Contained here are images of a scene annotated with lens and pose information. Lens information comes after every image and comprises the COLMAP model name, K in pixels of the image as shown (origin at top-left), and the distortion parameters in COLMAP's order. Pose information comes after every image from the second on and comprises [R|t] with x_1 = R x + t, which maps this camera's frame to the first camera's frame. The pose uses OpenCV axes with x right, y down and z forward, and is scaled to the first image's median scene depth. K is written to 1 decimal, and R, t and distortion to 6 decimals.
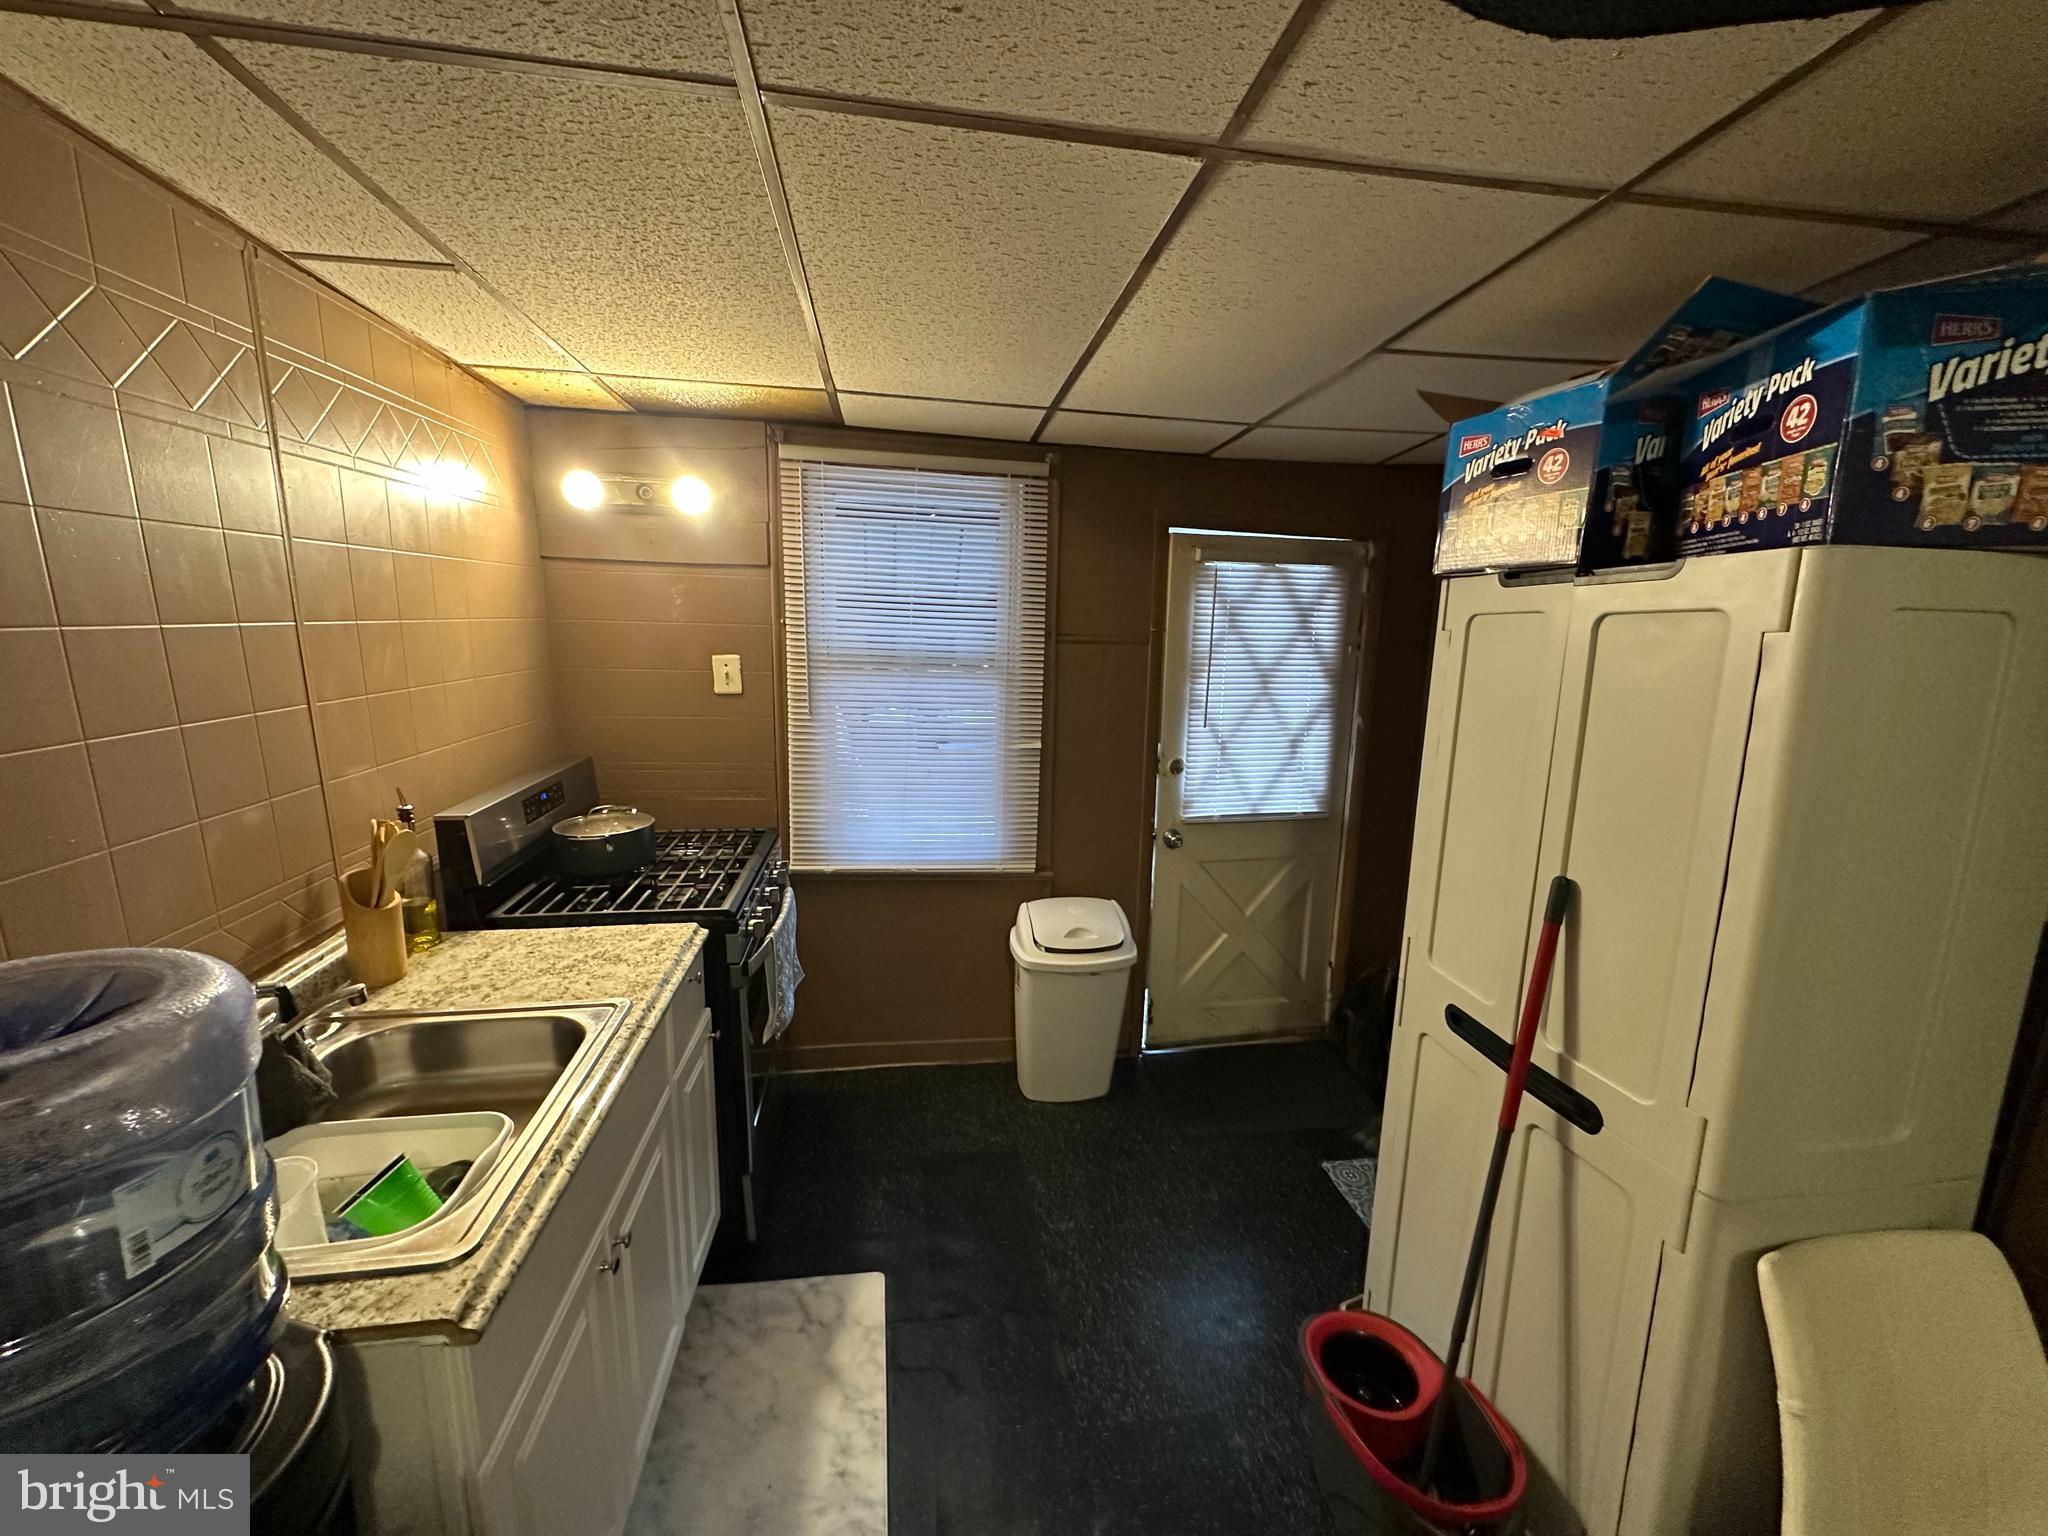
lens RADIAL K [[810.7, 0, 1026.9], [0, 810.7, 764.6], [0, 0, 1]] dist [-0.003880, 0.001139]
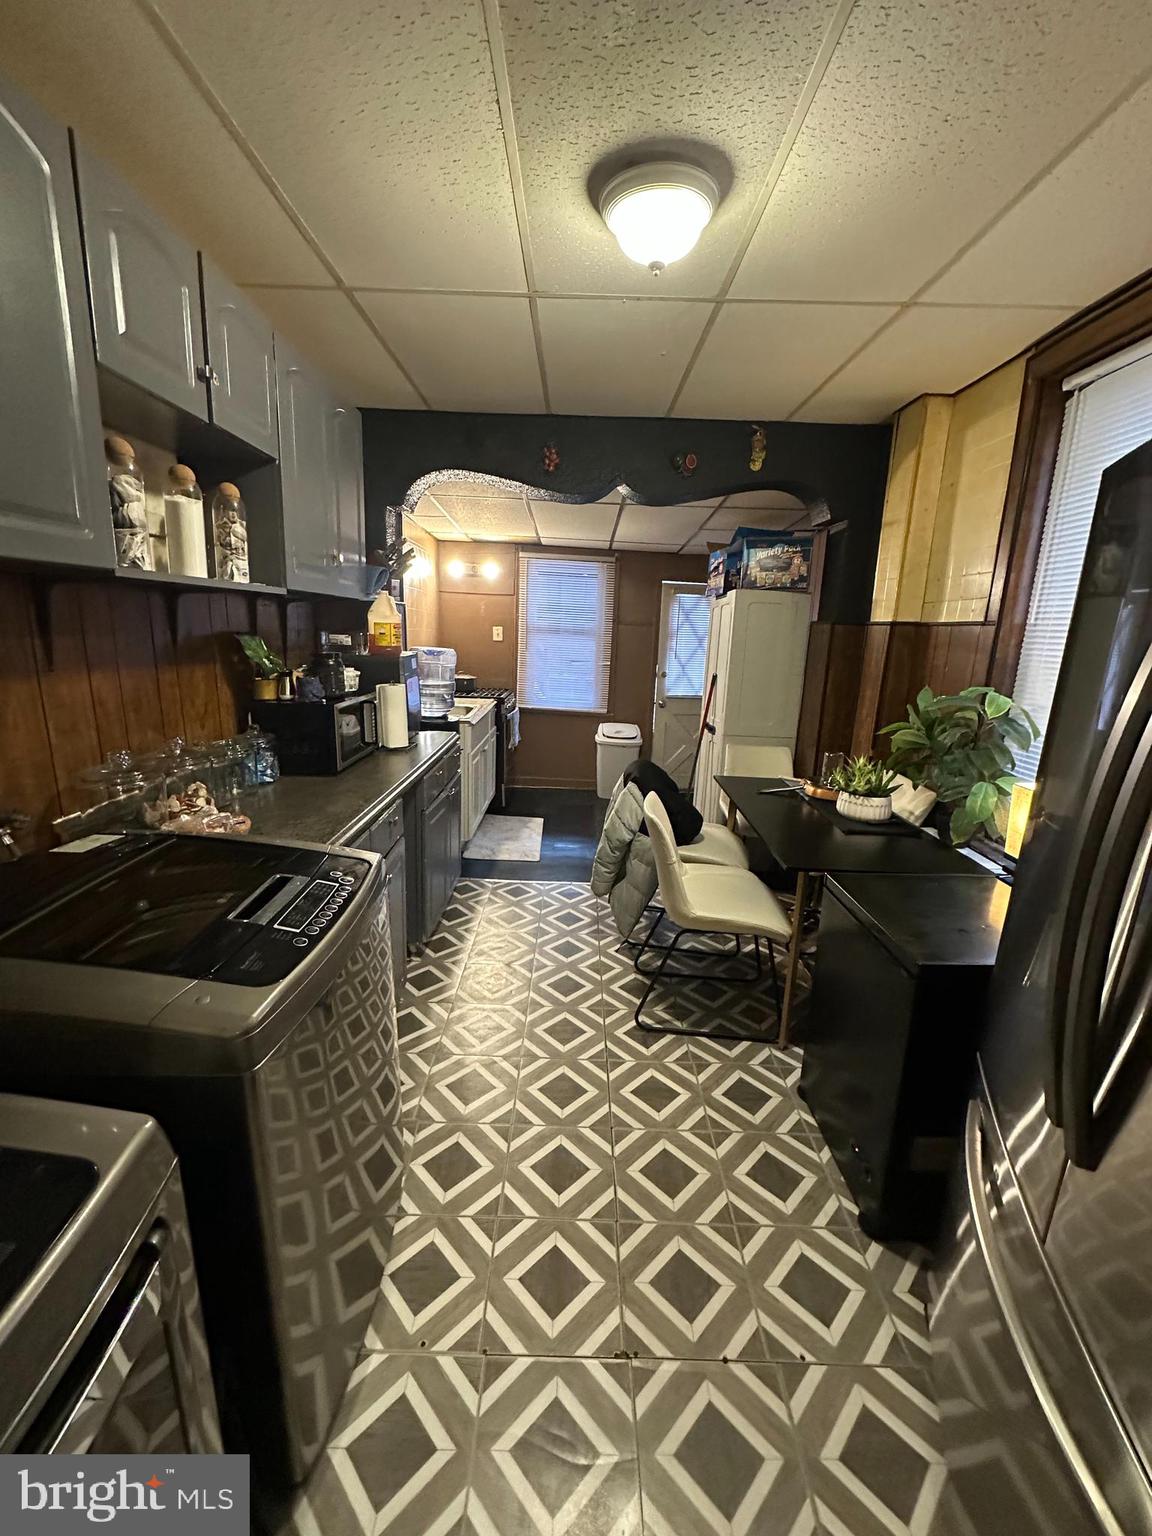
lens RADIAL K [[608.0, 0, 575.5], [0, 608.0, 766.9], [0, 0, 1]] dist [-0.003880, 0.001139]
pose [[0.987449, 0.046465, -0.150950, 0.234582], [-0.042289, 0.998632, 0.030762, 0.272127], [0.152173, -0.023992, 0.988063, -1.045545]]
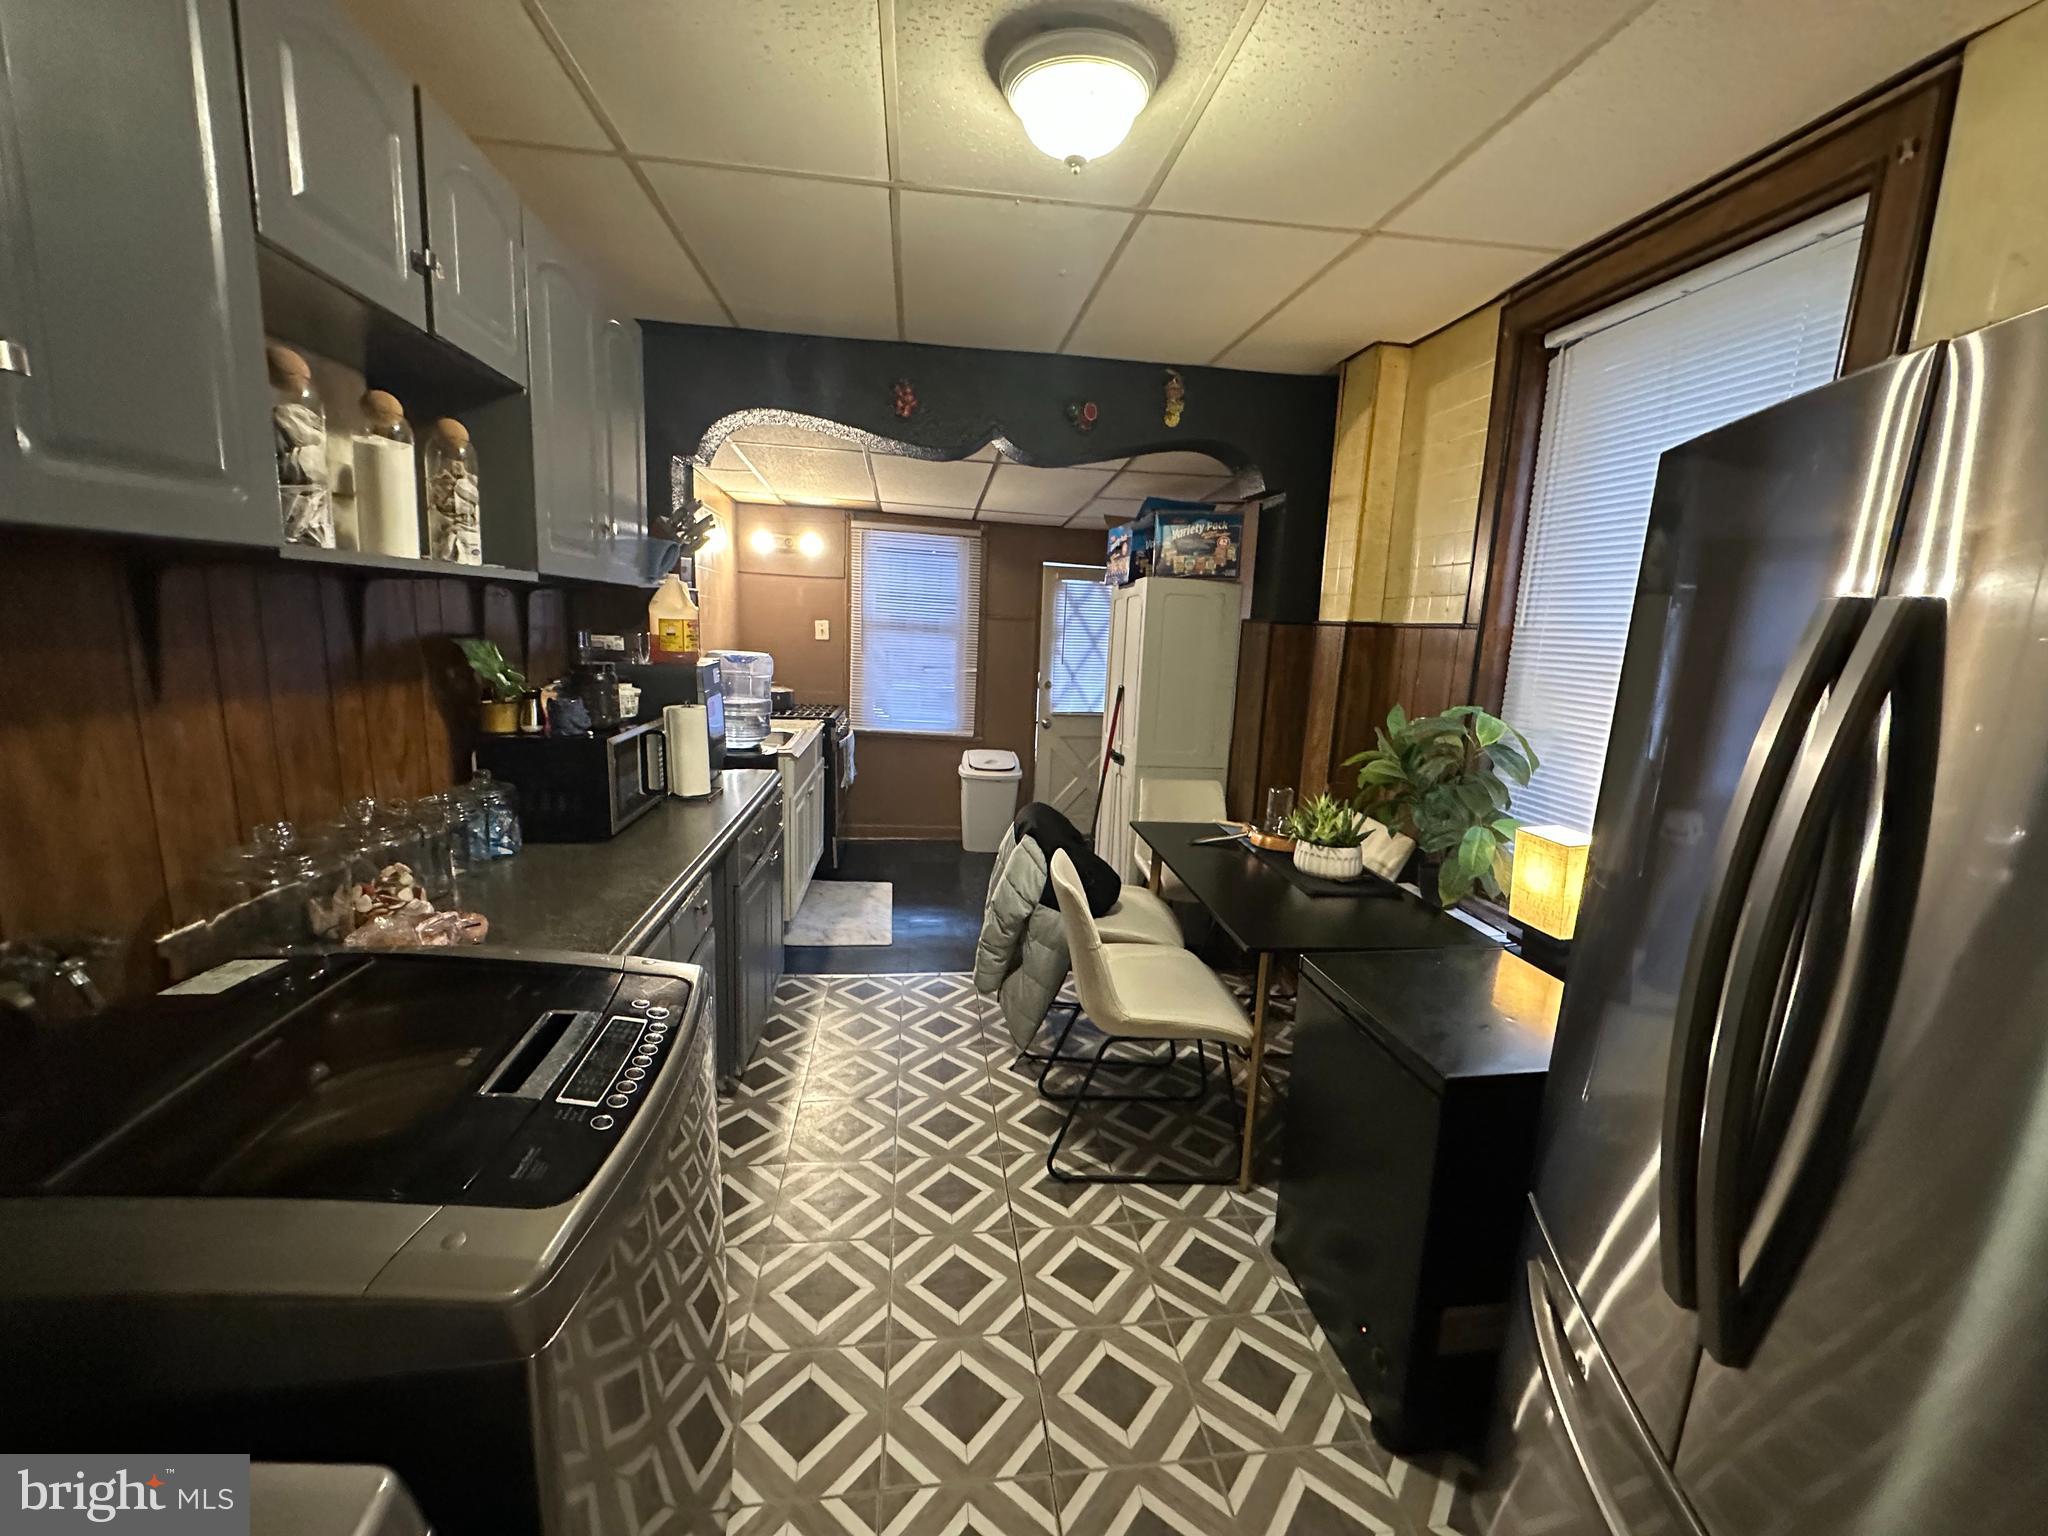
lens RADIAL K [[810.7, 0, 1023.2], [0, 810.7, 767.9], [0, 0, 1]] dist [-0.003880, 0.001139]
pose [[0.999565, 0.021840, -0.019805, 0.186474], [-0.022162, 0.999623, -0.016209, 0.257072], [0.019444, 0.016641, 0.999672, -1.027514]]
